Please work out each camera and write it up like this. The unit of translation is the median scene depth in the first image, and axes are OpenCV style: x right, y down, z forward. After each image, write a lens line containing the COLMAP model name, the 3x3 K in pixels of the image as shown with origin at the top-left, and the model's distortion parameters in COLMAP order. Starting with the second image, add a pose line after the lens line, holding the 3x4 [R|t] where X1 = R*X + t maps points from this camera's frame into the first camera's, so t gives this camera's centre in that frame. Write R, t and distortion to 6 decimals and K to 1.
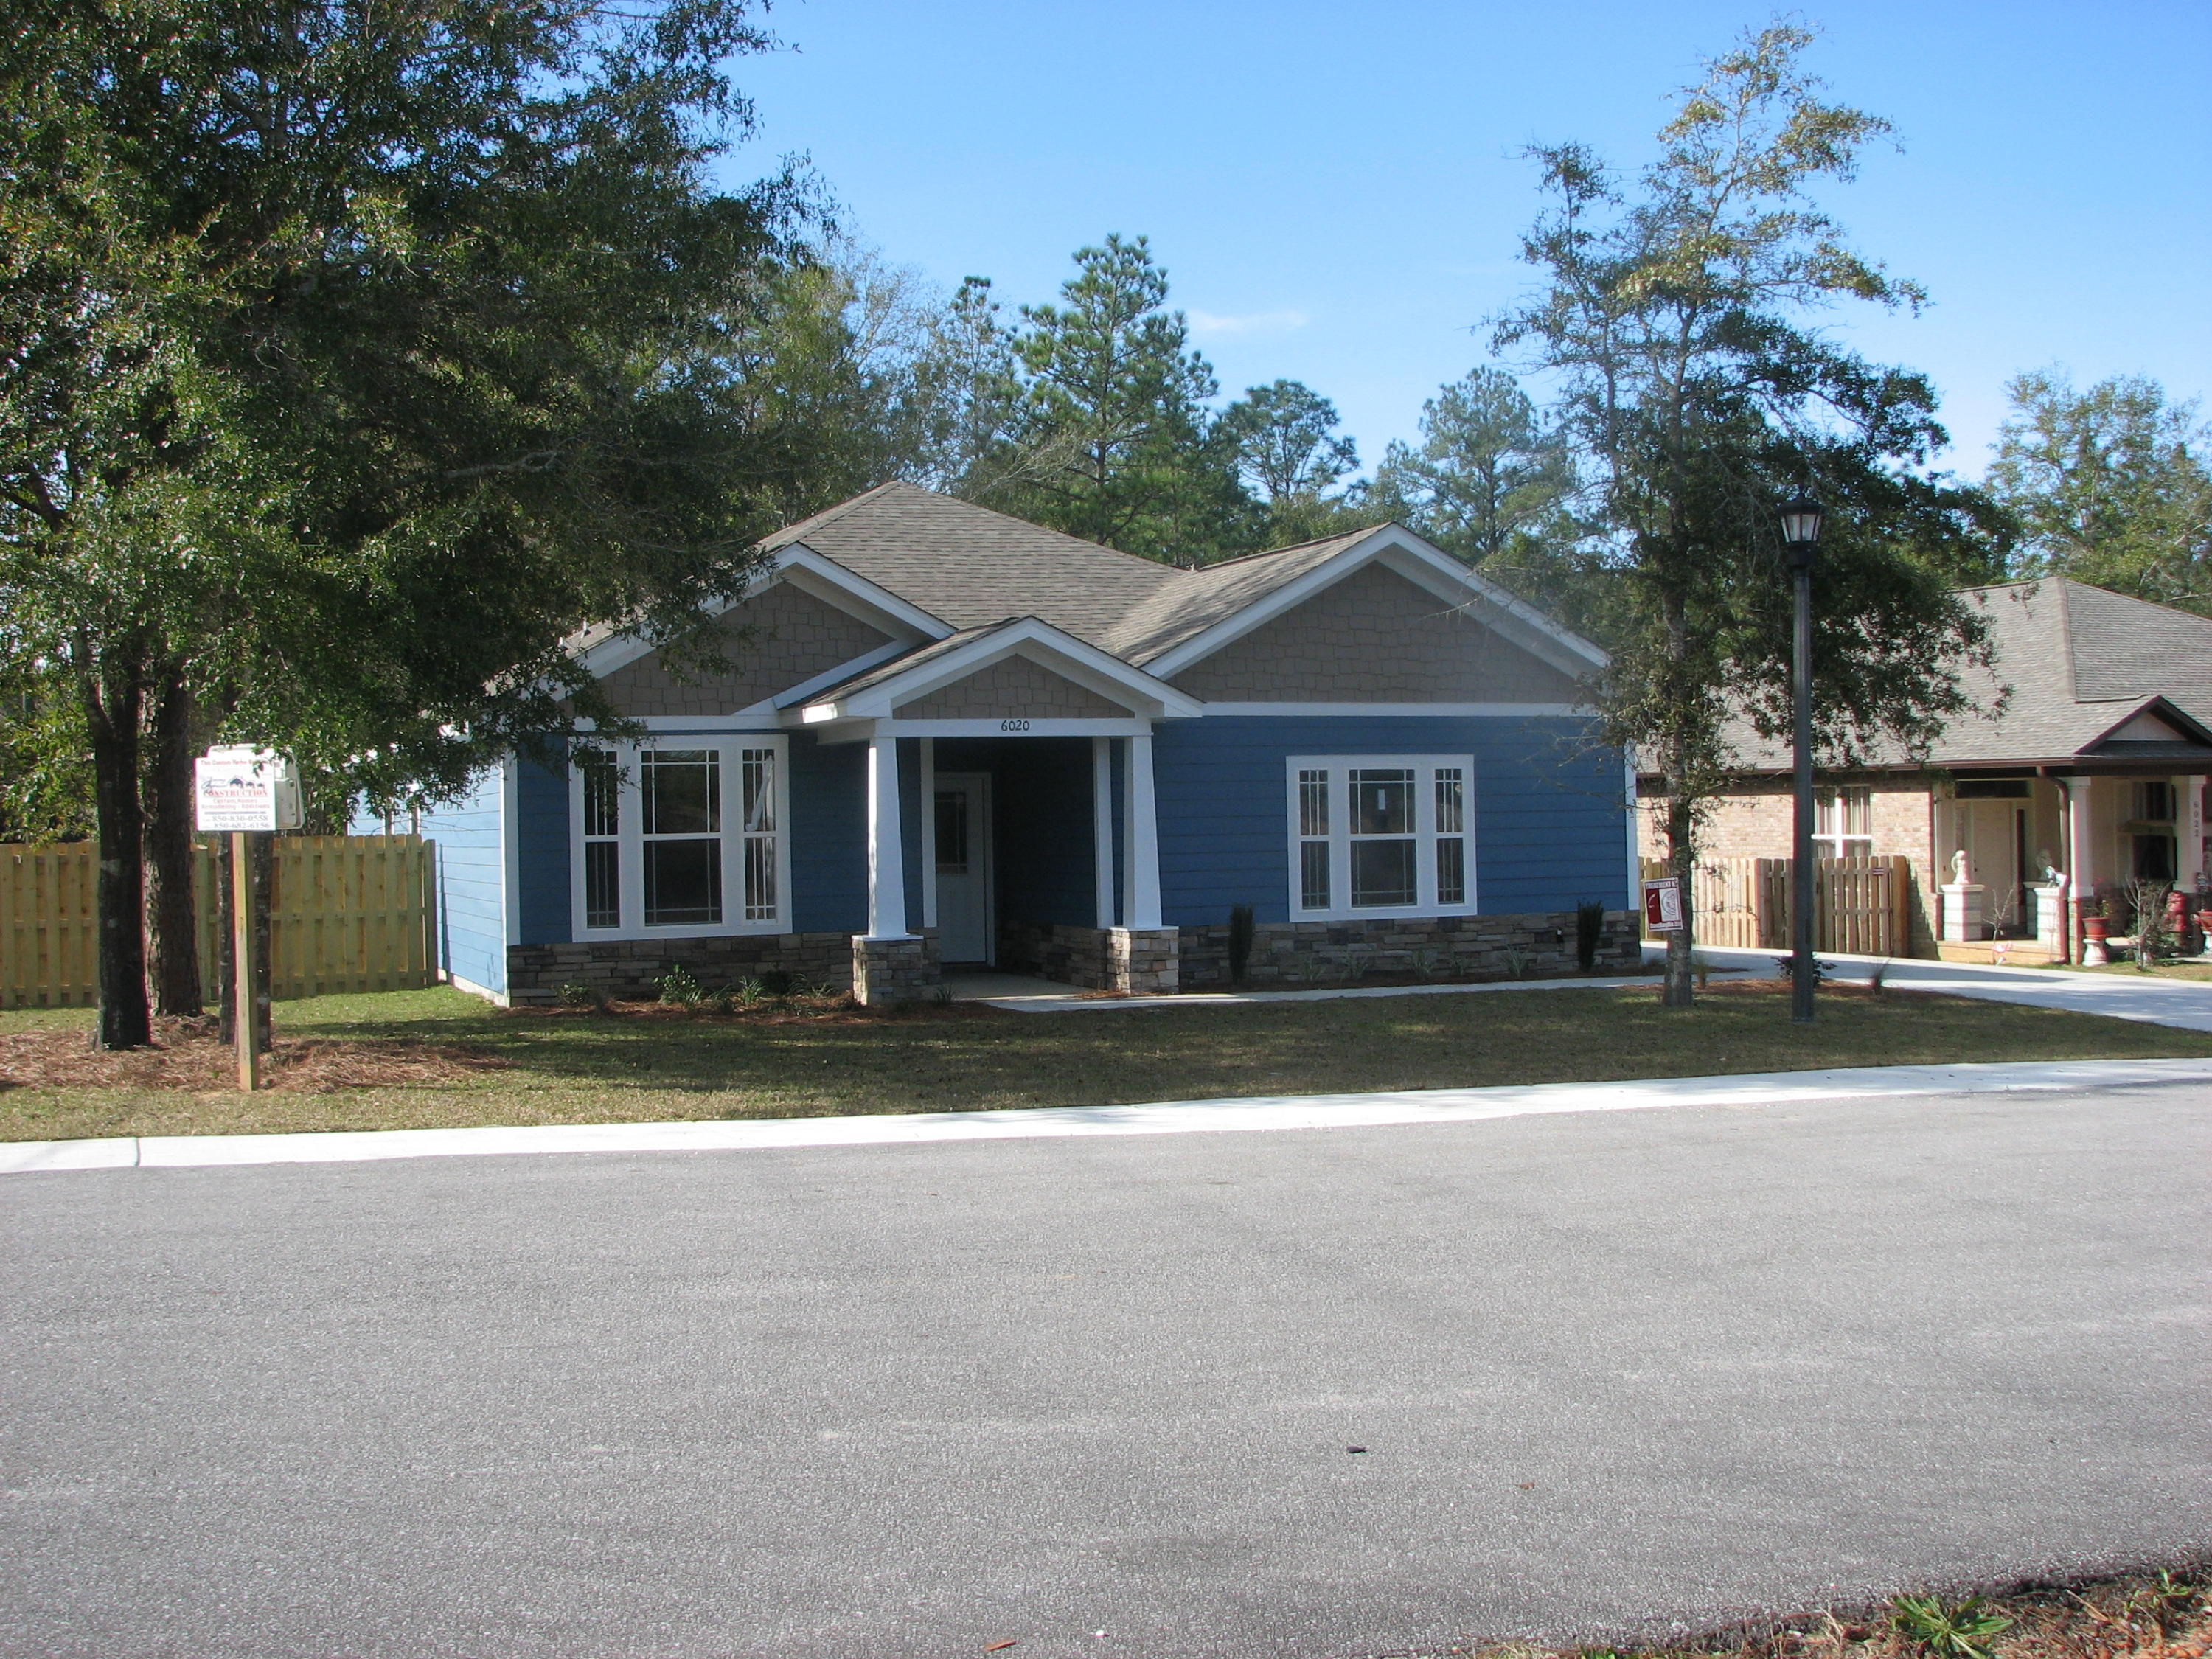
lens RADIAL K [[2343.0, 0, 1106.6], [0, 2343.0, 833.8], [0, 0, 1]] dist [-0.000424, 0.000000]
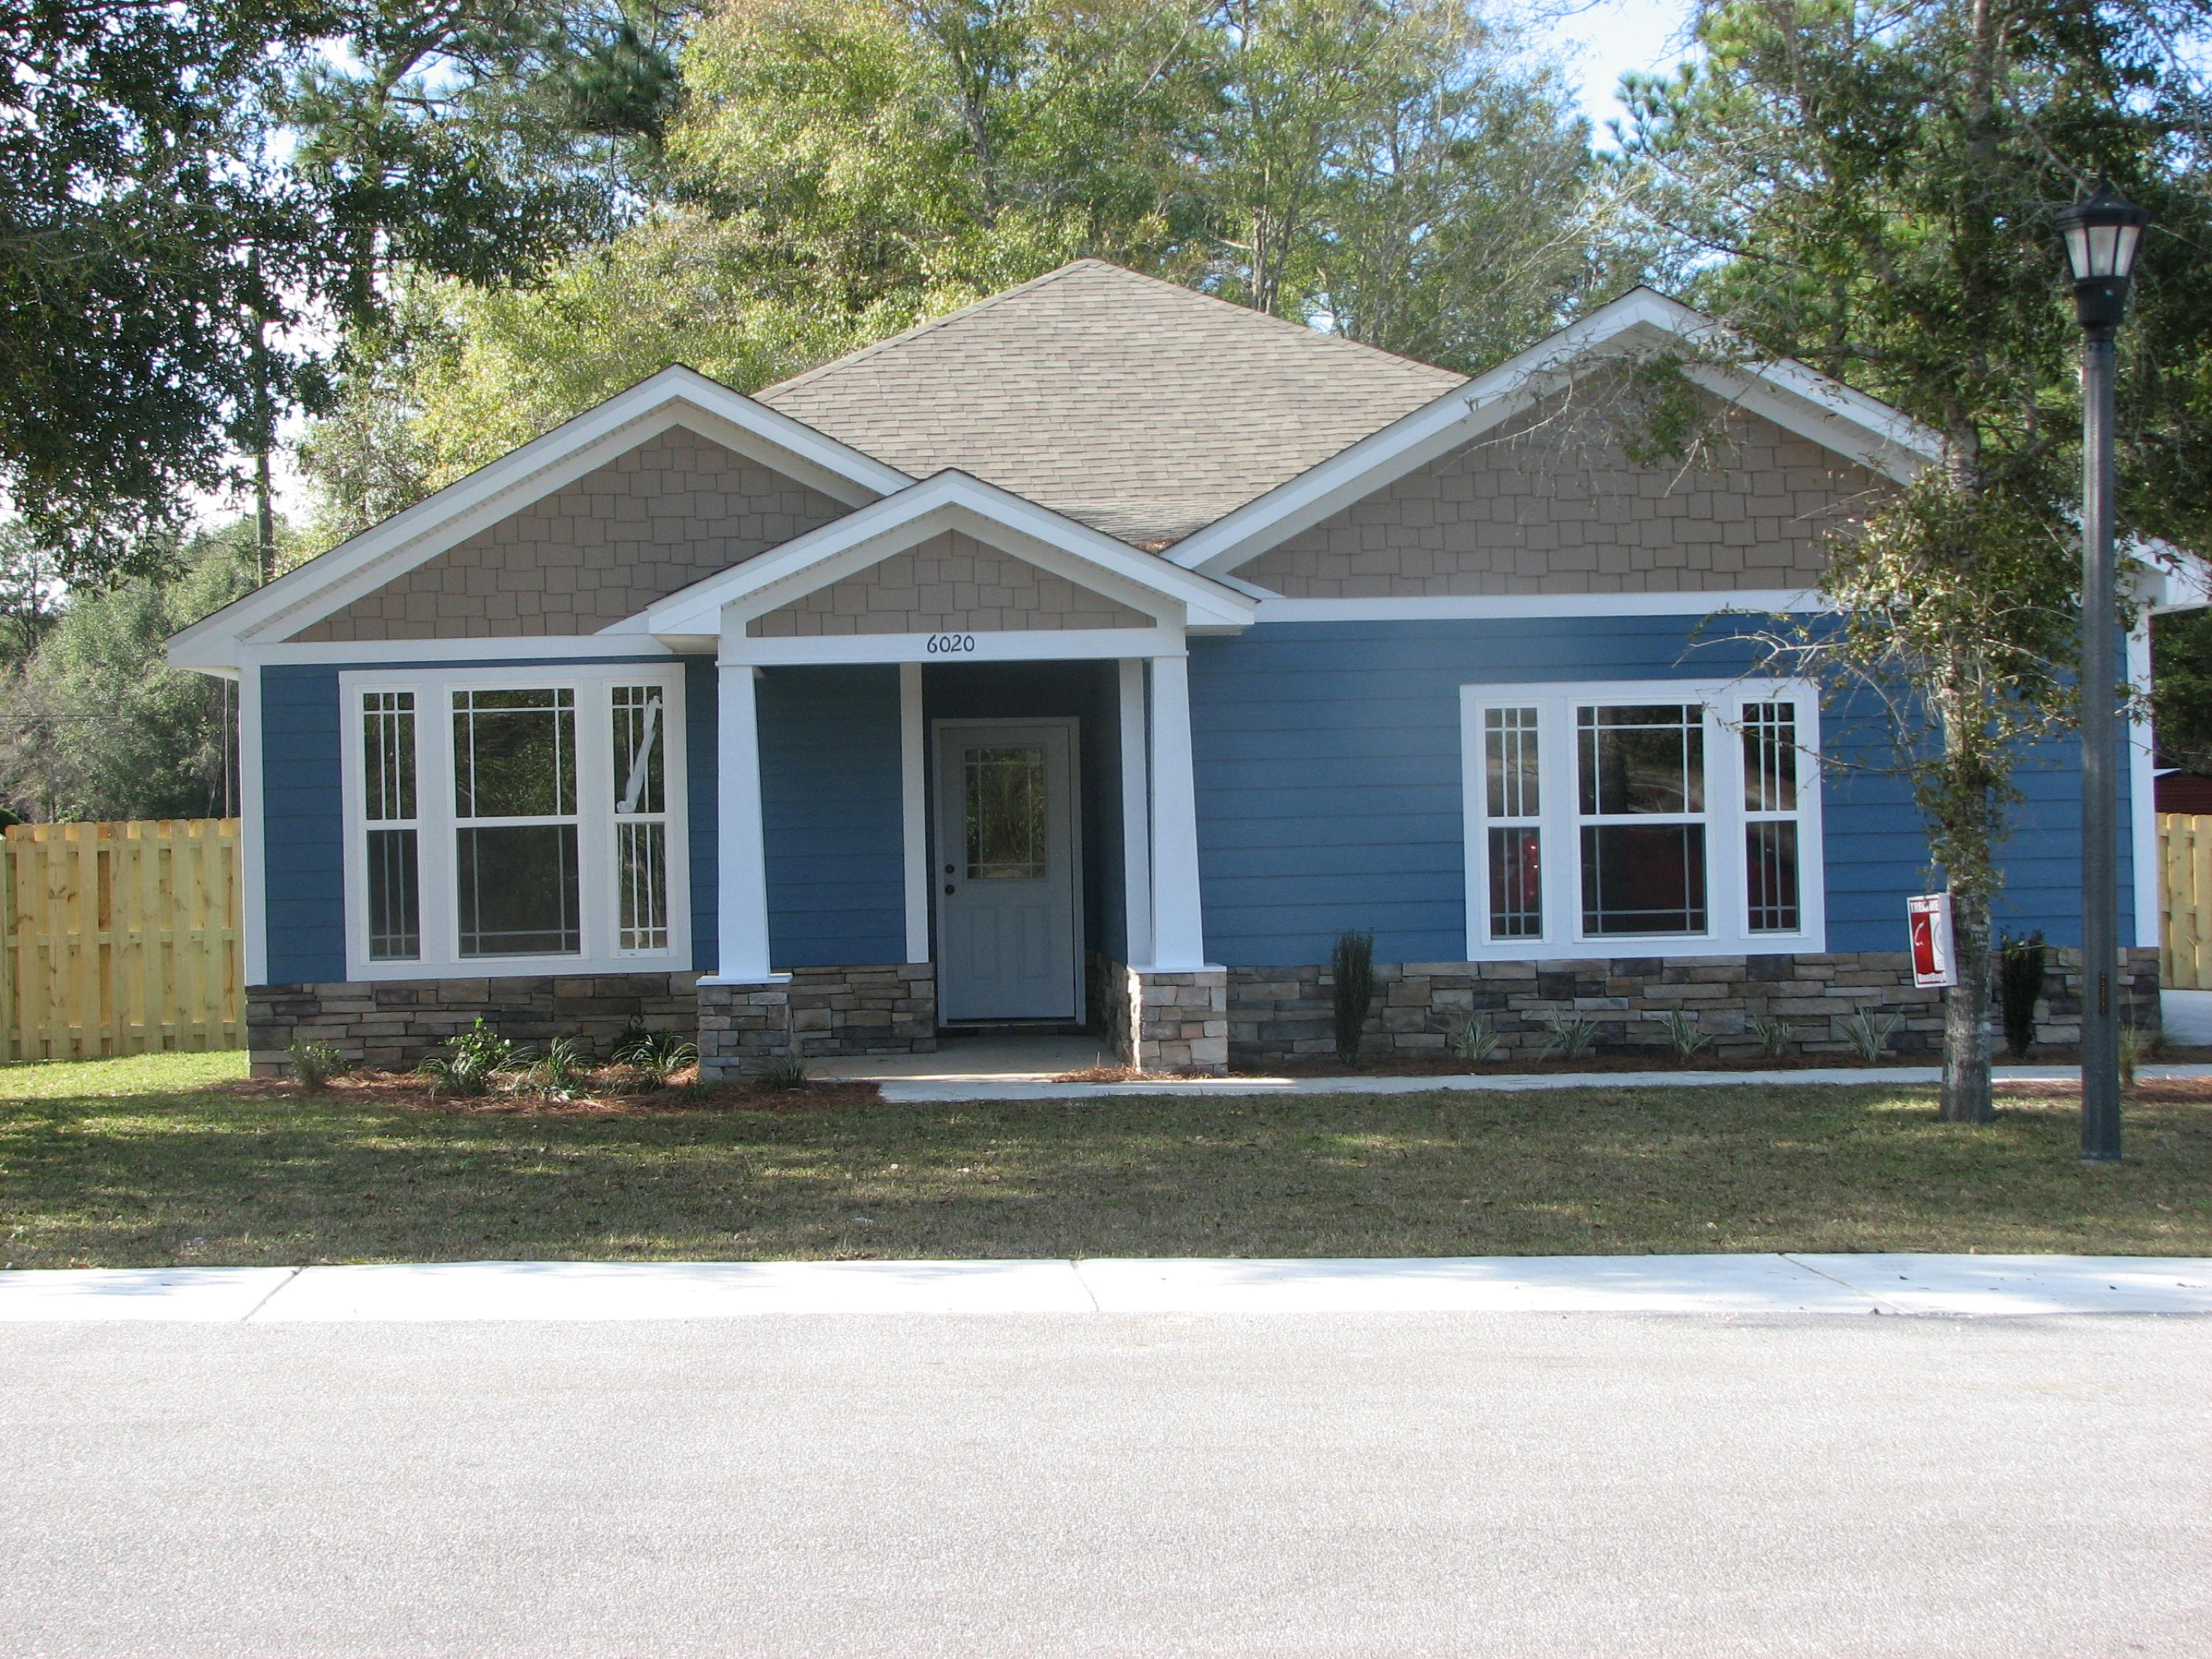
lens RADIAL K [[3474.3, 0, 1105.8], [0, 3474.3, 826.7], [0, 0, 1]] dist [0.156140, 0.000000]
pose [[0.949946, -0.001603, -0.312410, 0.276226], [0.002789, 0.999990, 0.003351, -0.000182], [0.312402, -0.004055, 0.949941, 0.123230]]
